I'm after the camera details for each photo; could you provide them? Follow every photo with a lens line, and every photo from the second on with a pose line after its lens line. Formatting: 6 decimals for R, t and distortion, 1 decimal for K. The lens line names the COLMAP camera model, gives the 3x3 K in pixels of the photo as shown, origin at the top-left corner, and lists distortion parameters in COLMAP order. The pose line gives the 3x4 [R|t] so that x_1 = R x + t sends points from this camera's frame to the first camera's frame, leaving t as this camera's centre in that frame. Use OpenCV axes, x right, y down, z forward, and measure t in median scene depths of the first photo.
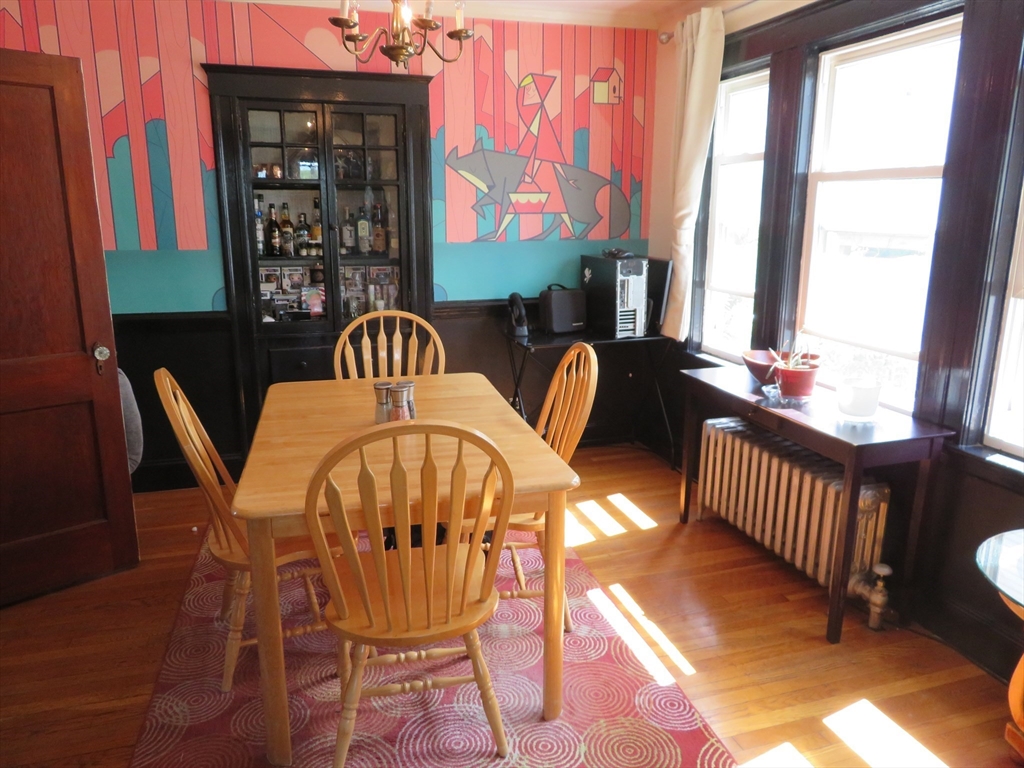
lens RADIAL K [[732.0, 0, 507.1], [0, 732.0, 382.9], [0, 0, 1]] dist [-0.011024, 0.005605]
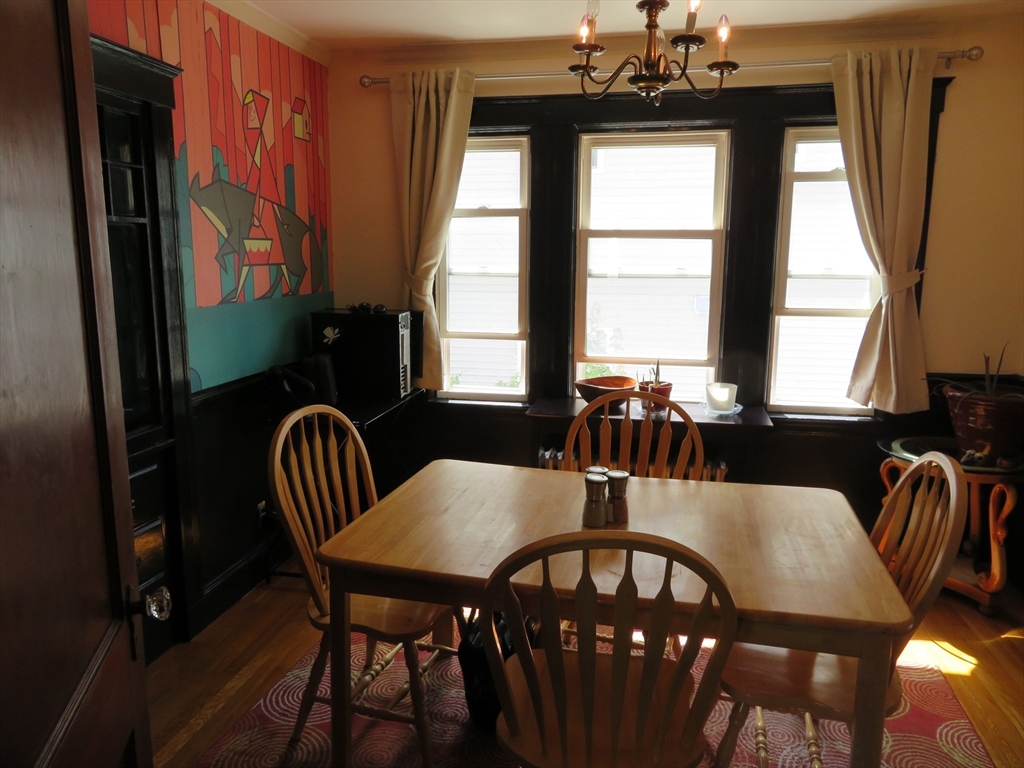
lens RADIAL K [[732.0, 0, 507.5], [0, 732.0, 385.9], [0, 0, 1]] dist [-0.011024, 0.005605]
pose [[0.483860, -0.151661, 0.861904, -0.551277], [0.198987, 0.978139, 0.060406, -0.101456], [-0.852223, 0.142280, 0.503460, 0.406545]]
